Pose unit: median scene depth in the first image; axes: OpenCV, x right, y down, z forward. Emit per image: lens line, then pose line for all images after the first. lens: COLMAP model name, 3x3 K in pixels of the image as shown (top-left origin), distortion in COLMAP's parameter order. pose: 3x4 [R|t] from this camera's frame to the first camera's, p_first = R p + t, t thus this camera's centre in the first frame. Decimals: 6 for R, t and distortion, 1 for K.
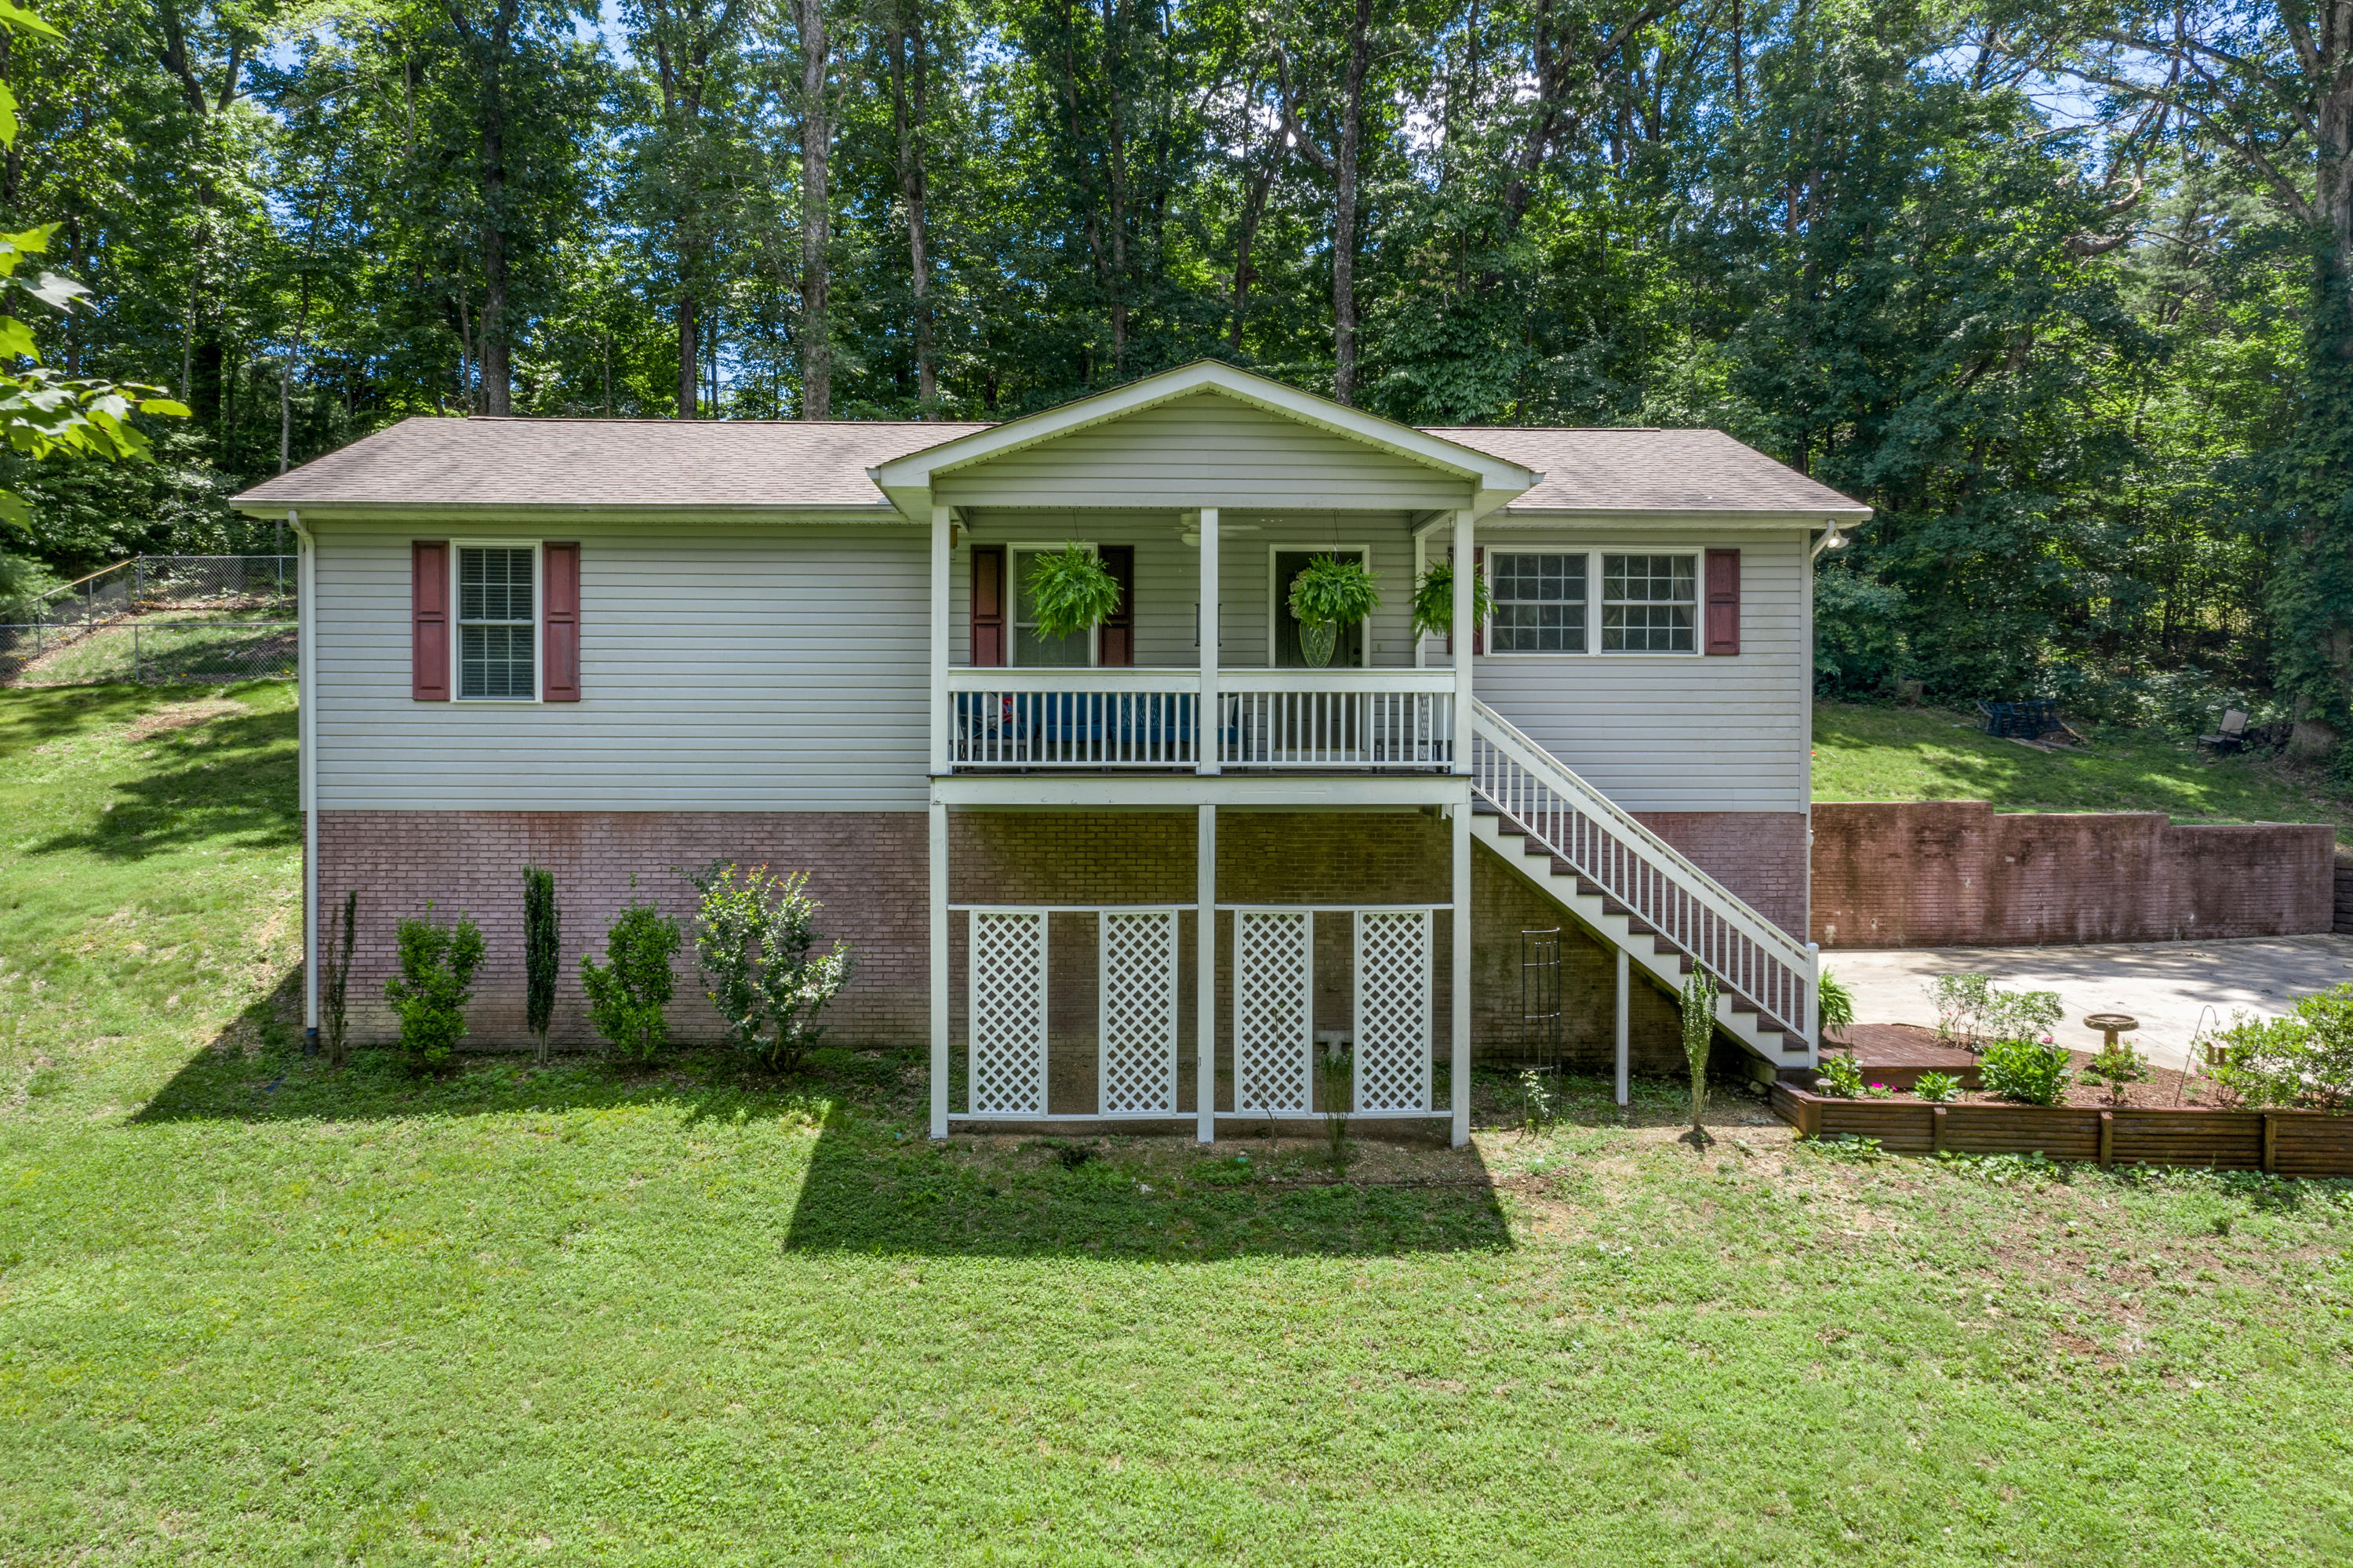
lens RADIAL K [[1902.0, 0, 1173.5], [0, 1902.0, 771.2], [0, 0, 1]] dist [-0.034086, 0.085366]
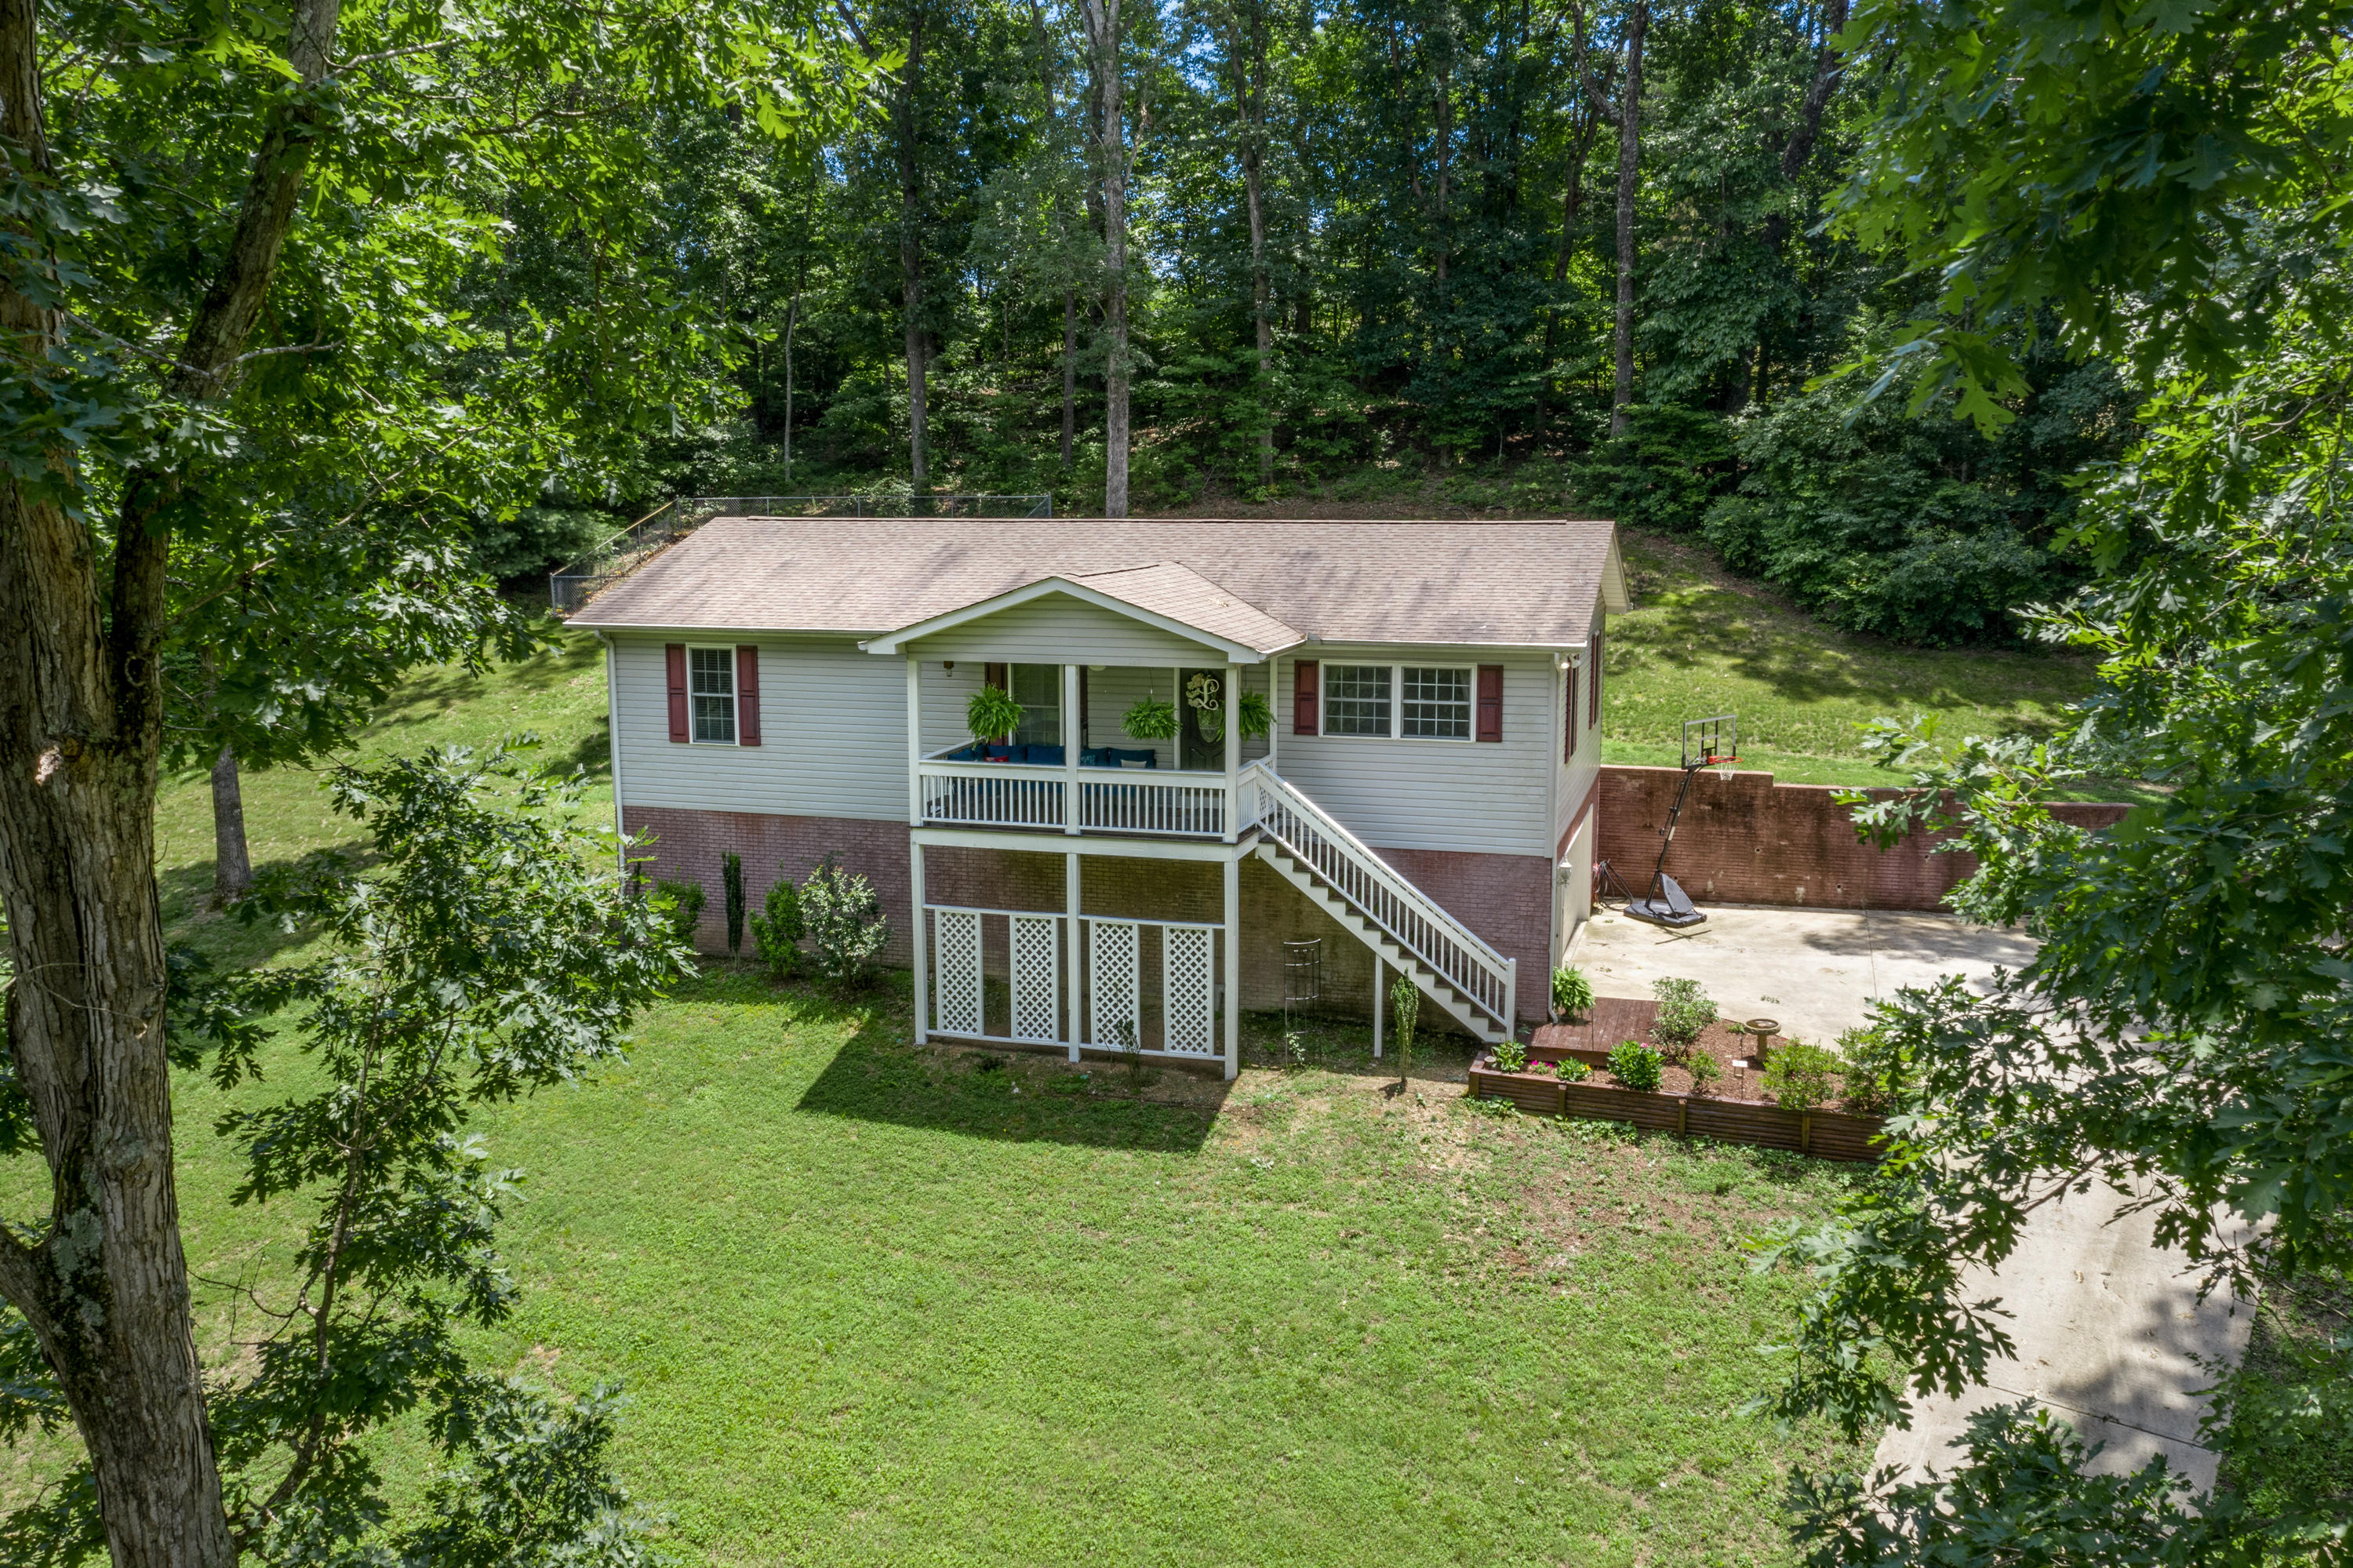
lens RADIAL K [[1902.0, 0, 1173.5], [0, 1902.0, 771.2], [0, 0, 1]] dist [-0.034086, 0.085366]
pose [[0.943658, 0.045488, -0.327780, 0.602127], [-0.000999, 0.990895, 0.134636, -0.258117], [0.330920, -0.126723, 0.935111, -0.424353]]
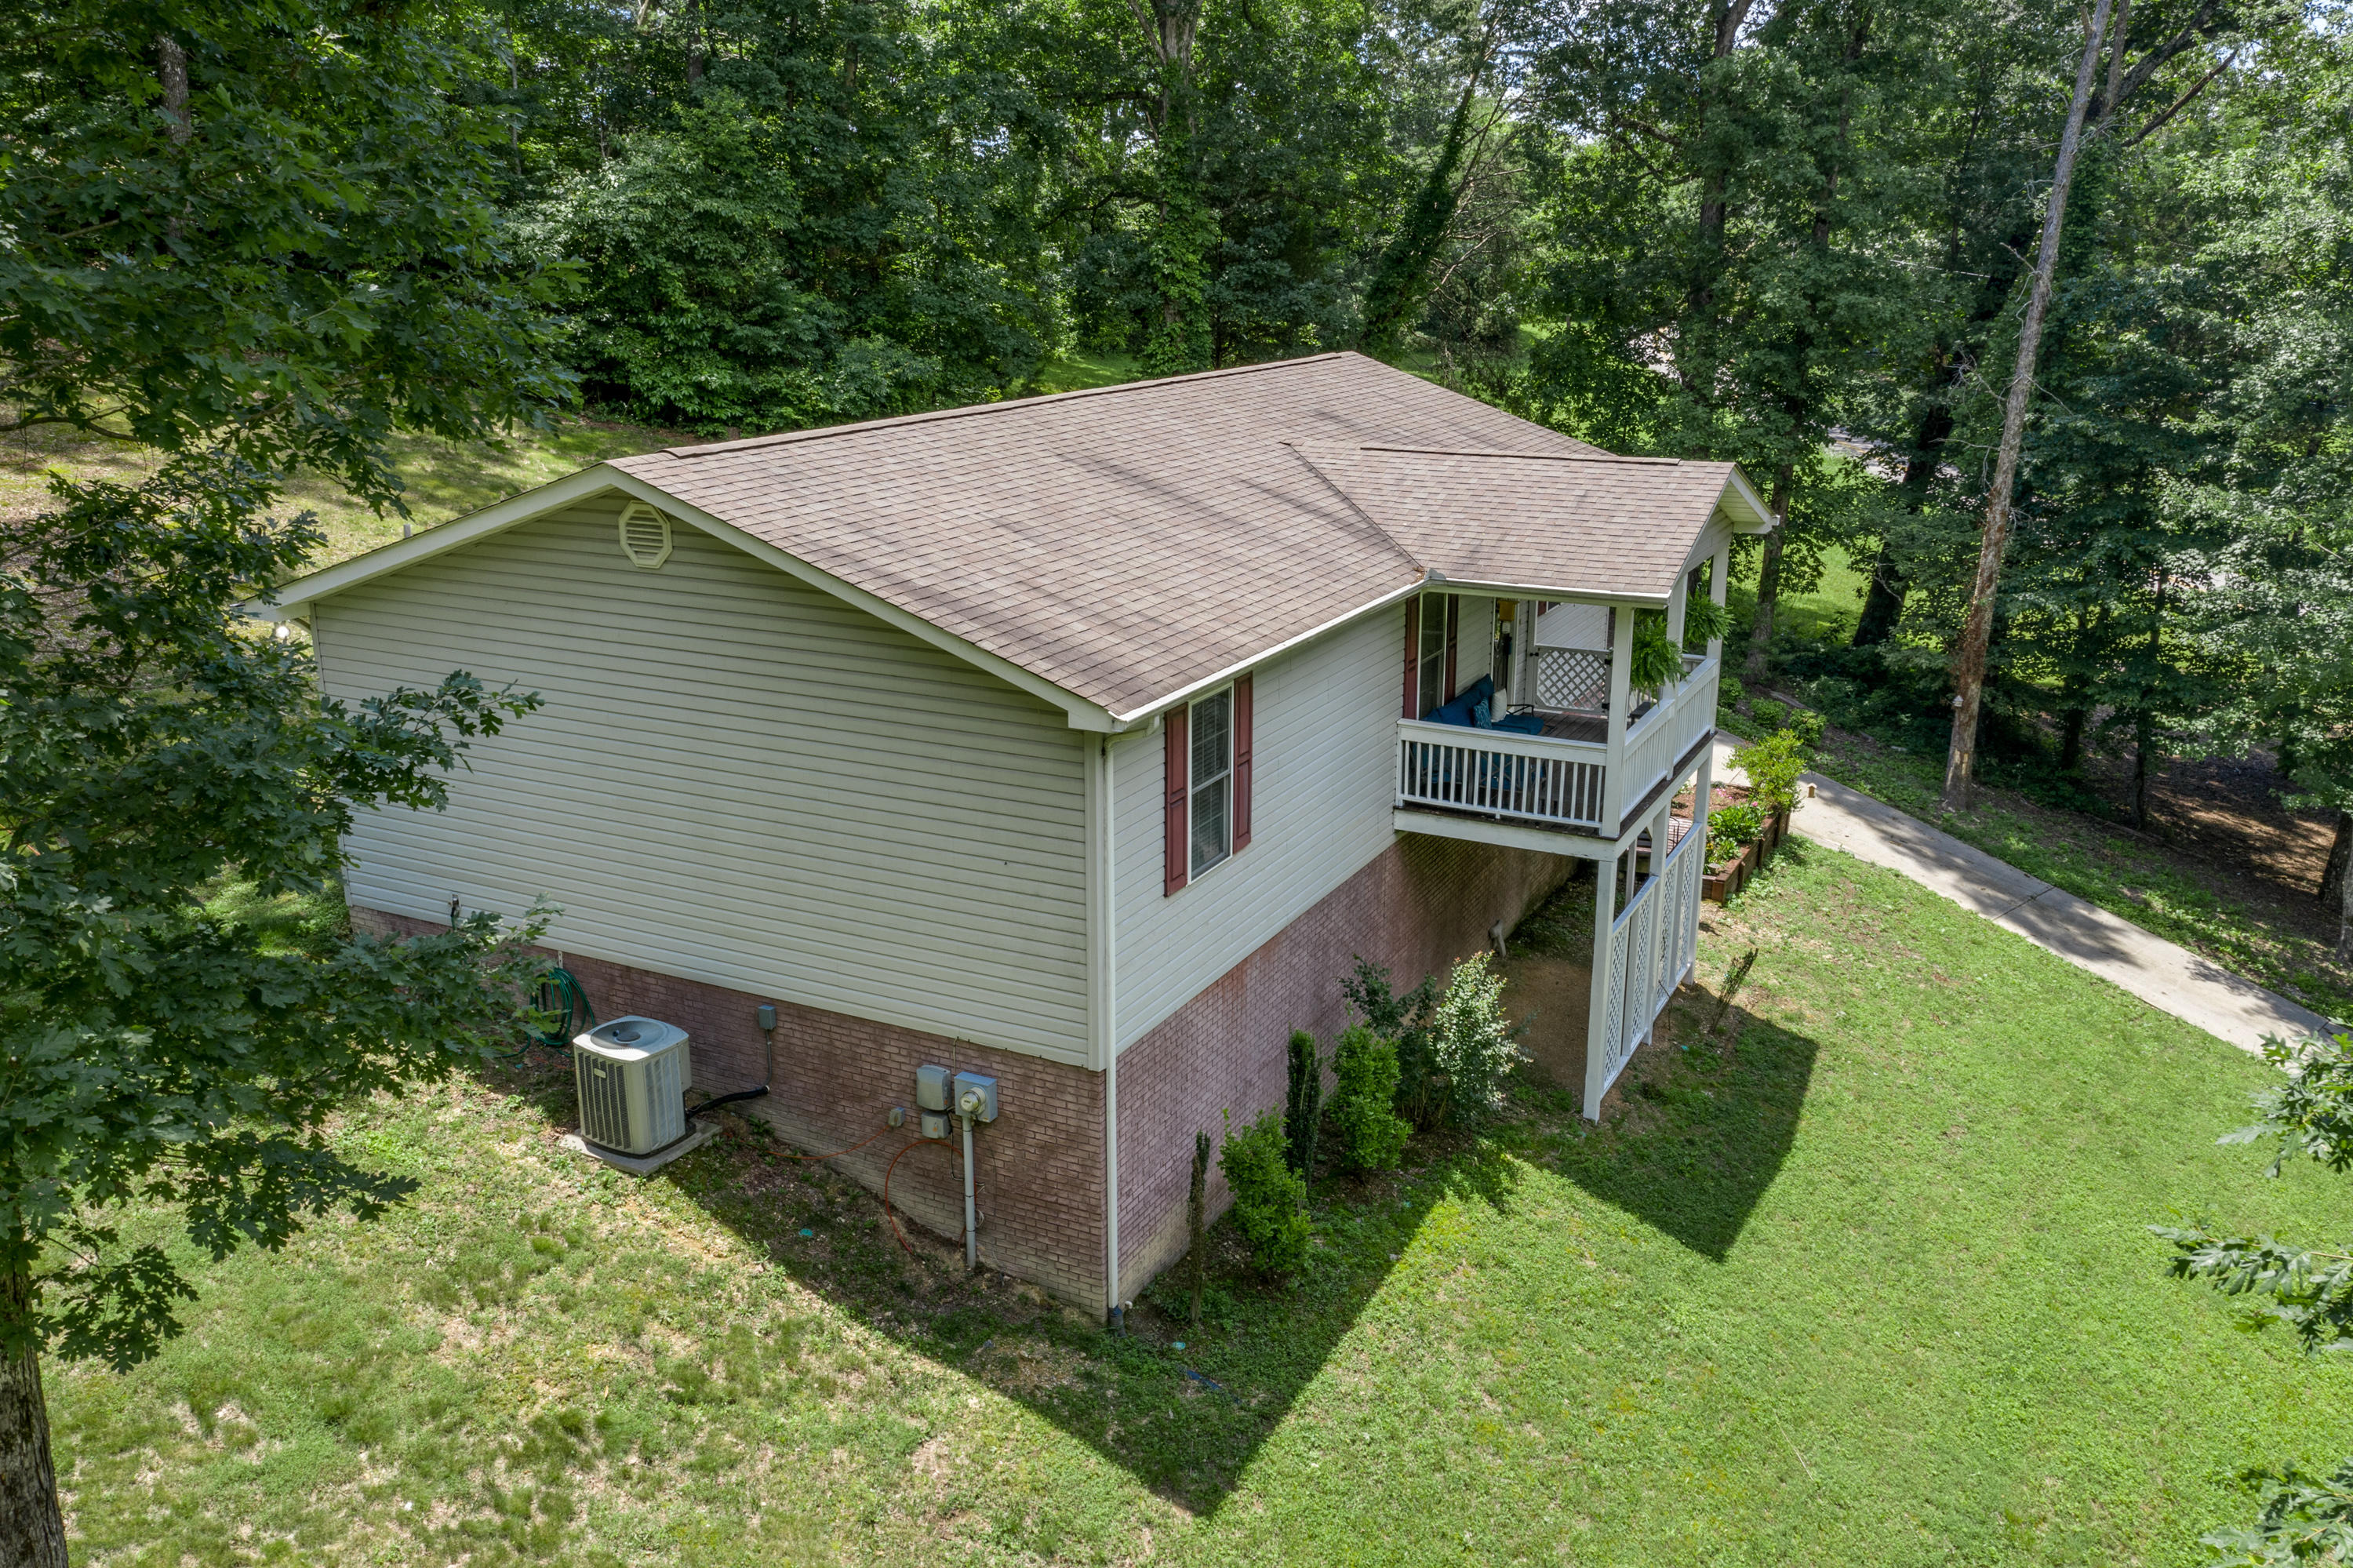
lens RADIAL K [[1908.4, 0, 1172.7], [0, 1908.4, 776.9], [0, 0, 1]] dist [-0.031643, 0.072845]
pose [[0.489984, -0.243505, 0.837031, -1.210754], [0.015241, 0.962440, 0.271066, -0.350118], [-0.871598, -0.120061, 0.475291, 0.675889]]
